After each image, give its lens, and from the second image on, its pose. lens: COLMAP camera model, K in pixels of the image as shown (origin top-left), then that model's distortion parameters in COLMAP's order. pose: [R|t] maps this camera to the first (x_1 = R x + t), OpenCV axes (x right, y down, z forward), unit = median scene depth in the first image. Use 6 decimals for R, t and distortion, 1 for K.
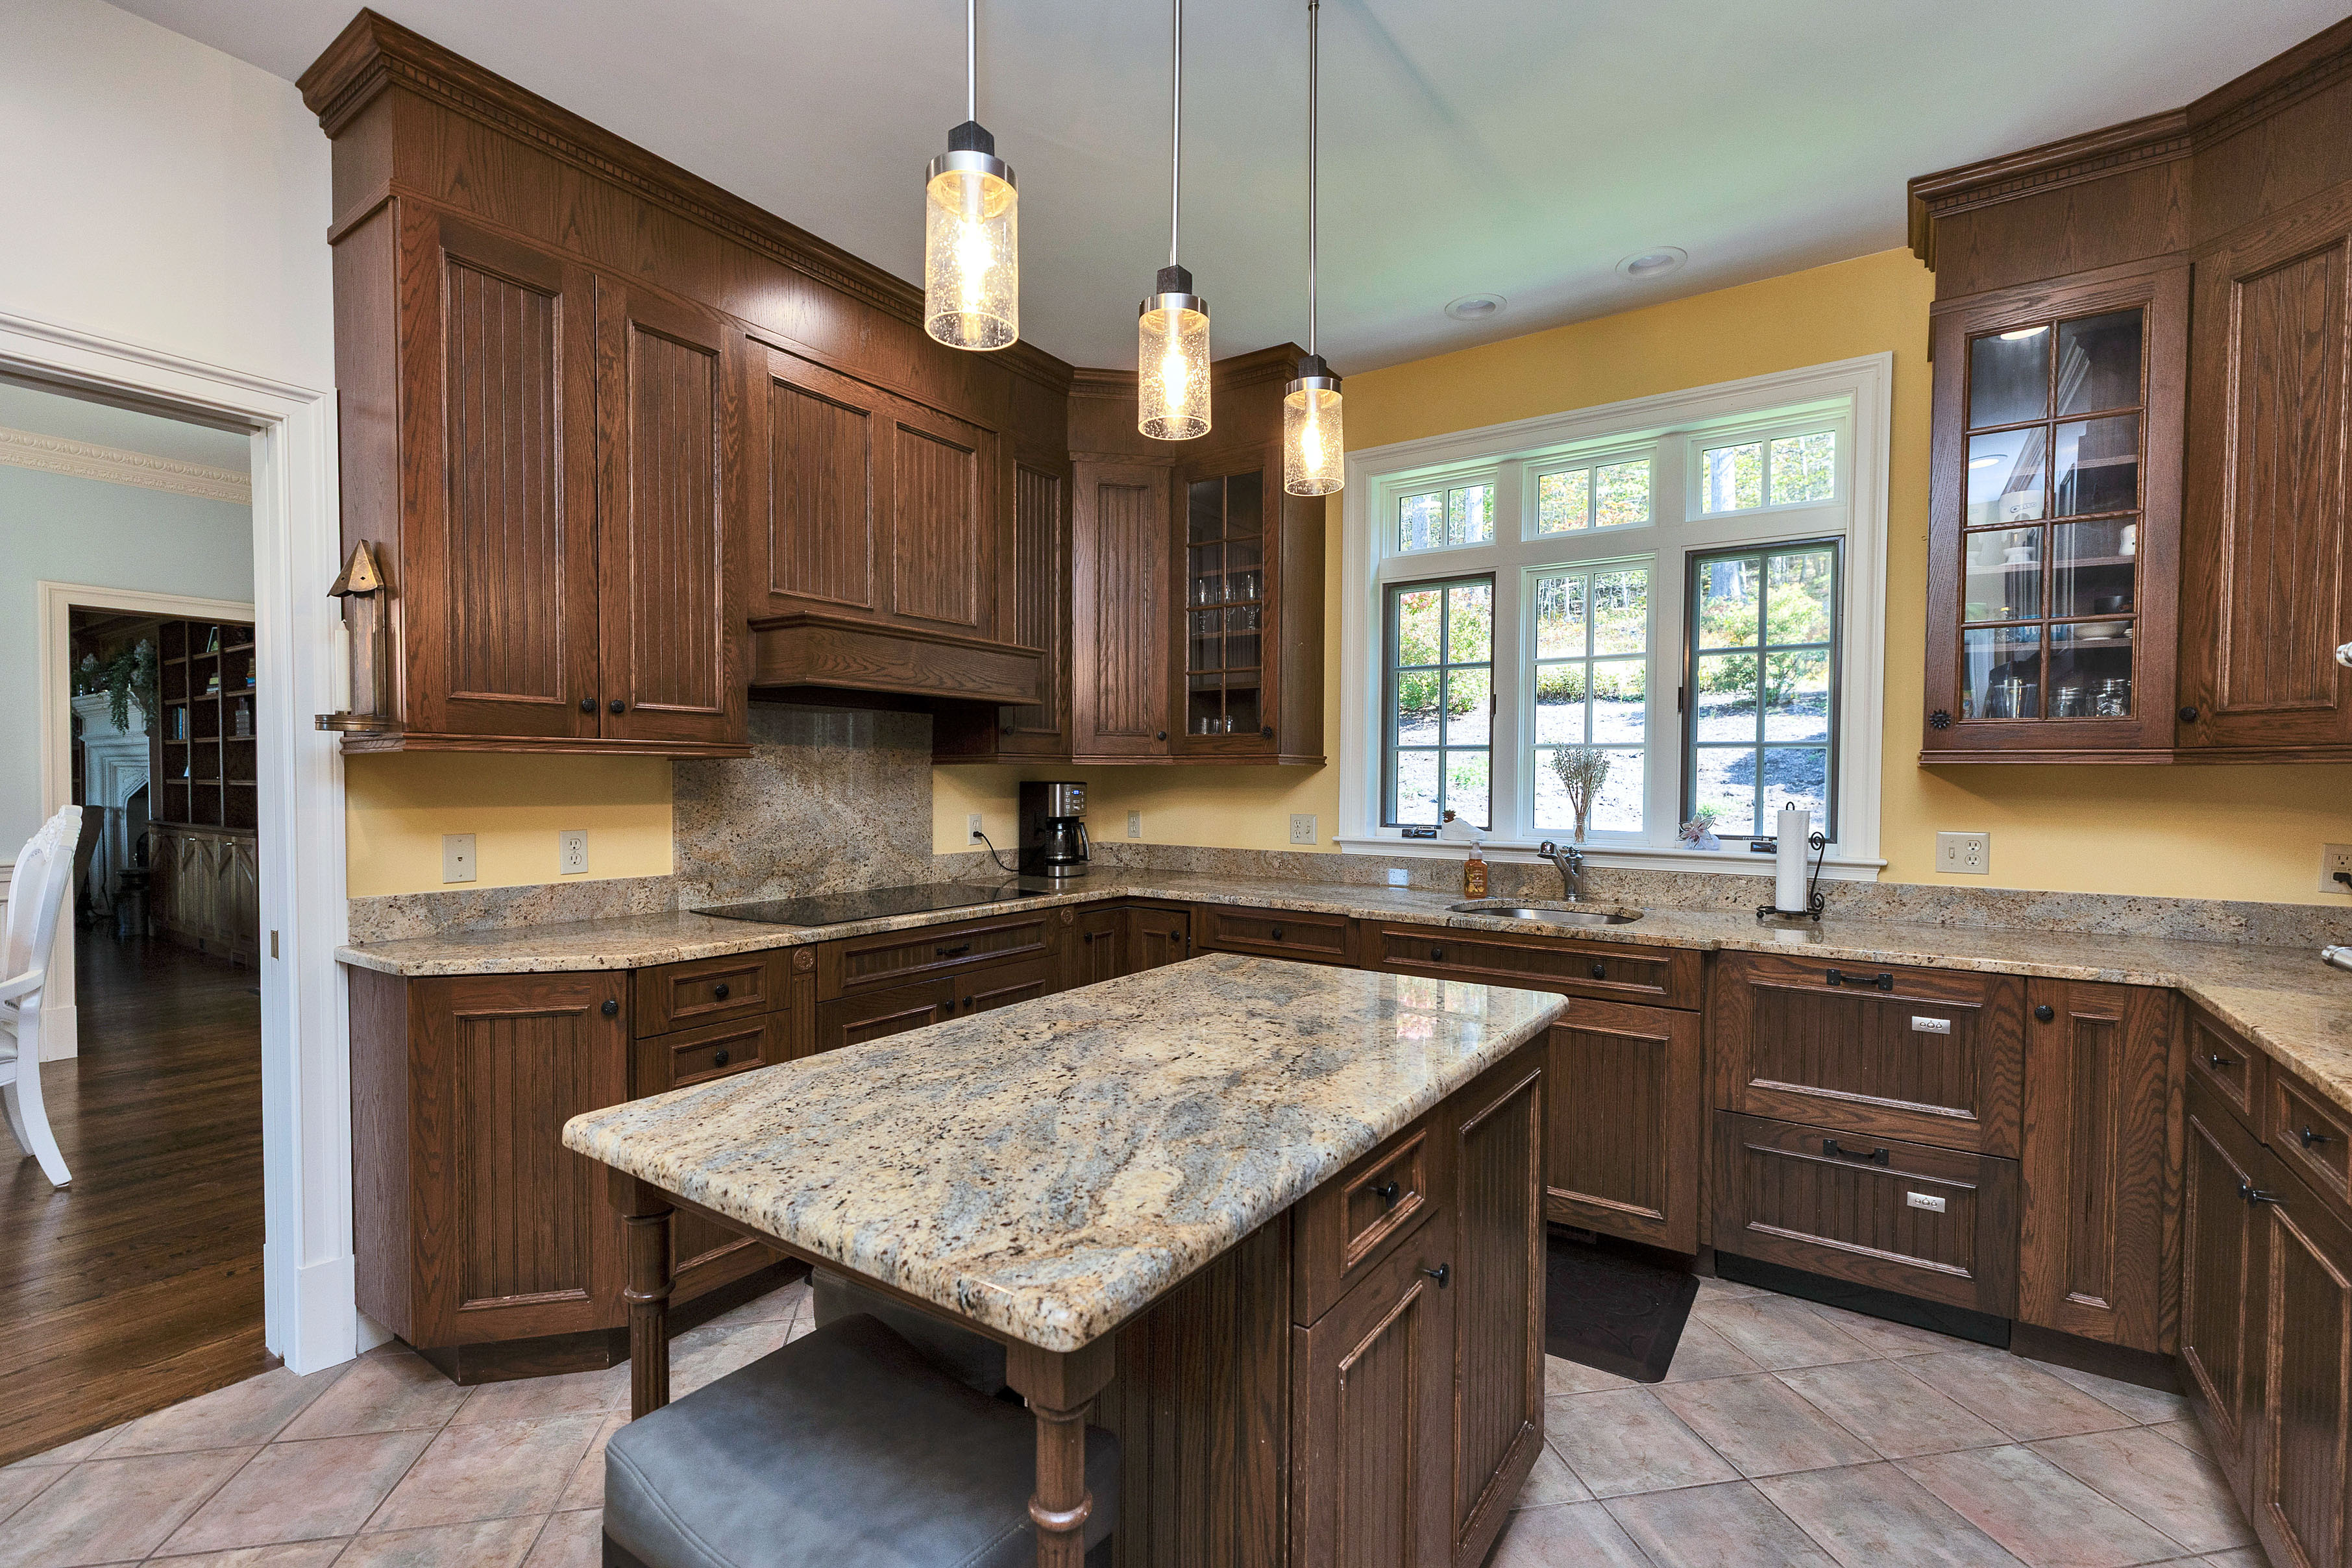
lens RADIAL K [[1040.2, 0, 1176.0], [0, 1040.2, 784.0], [0, 0, 1]] dist [0.012631, -0.000045]
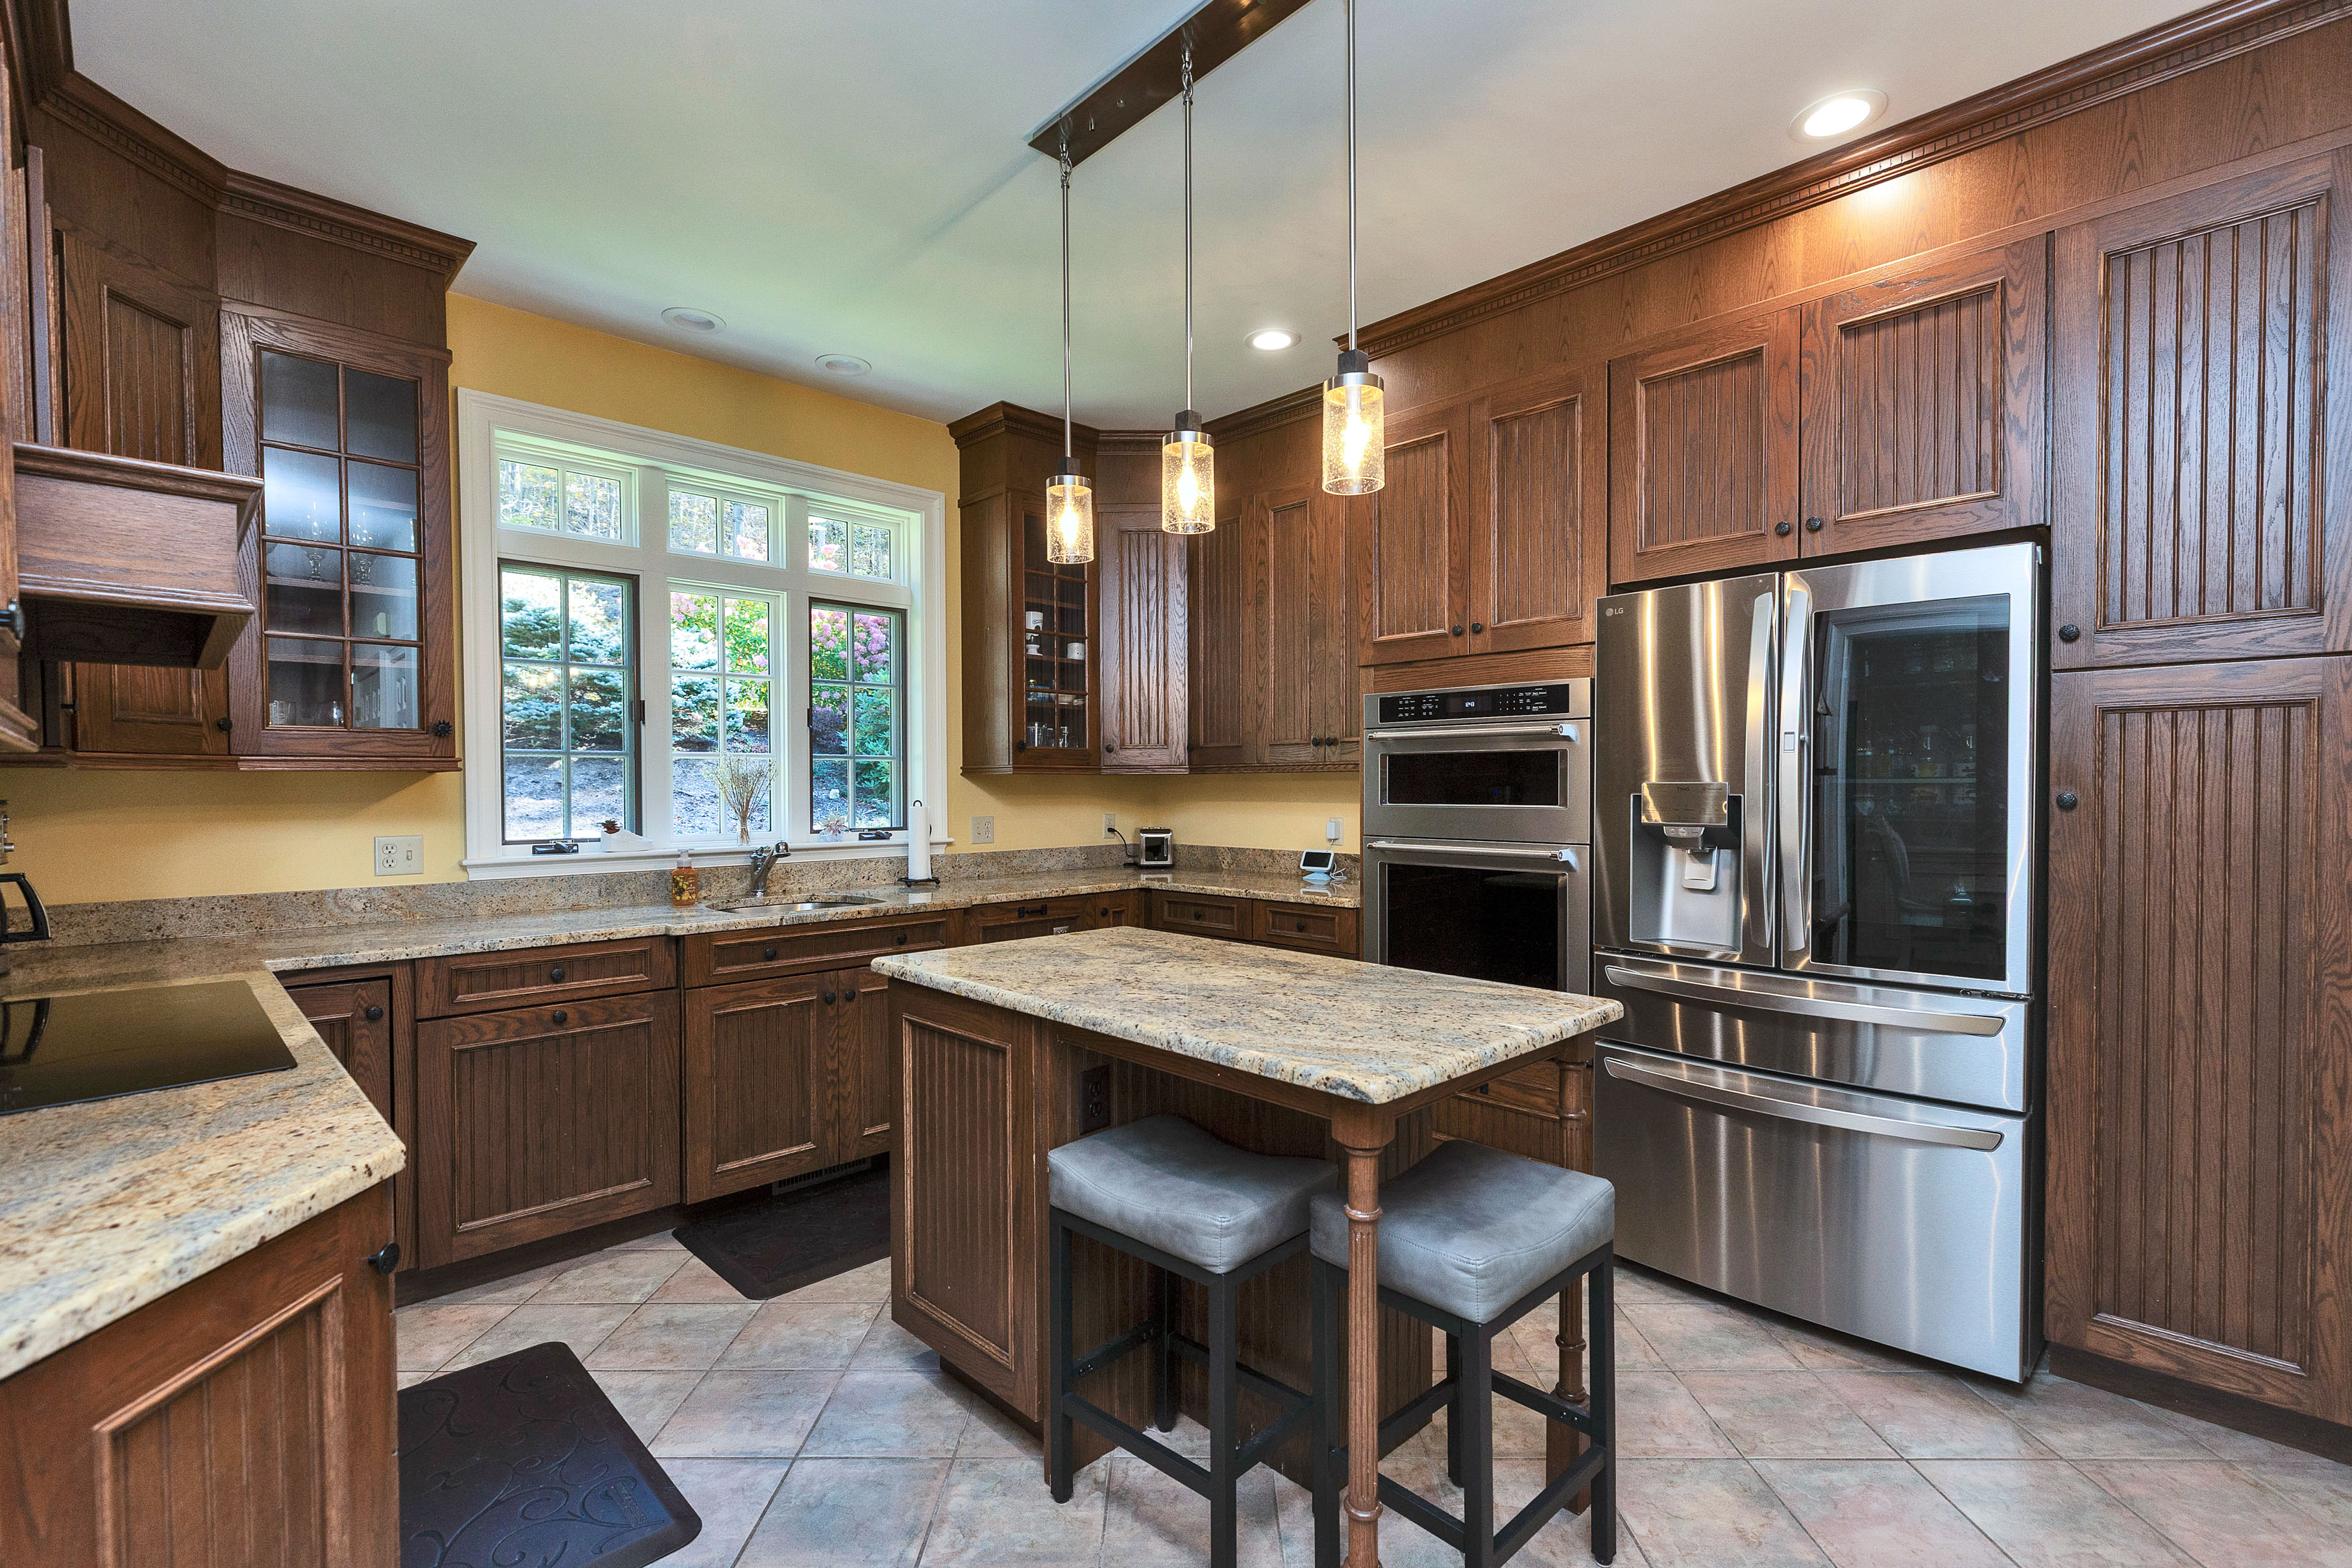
lens RADIAL K [[1063.7, 0, 1148.2], [0, 1063.7, 796.0], [0, 0, 1]] dist [0.001049, -0.000499]
pose [[0.212628, -0.018554, 0.976957, -0.709149], [0.014744, 0.999767, 0.015778, -0.006113], [-0.977022, 0.011049, 0.212852, 0.398428]]
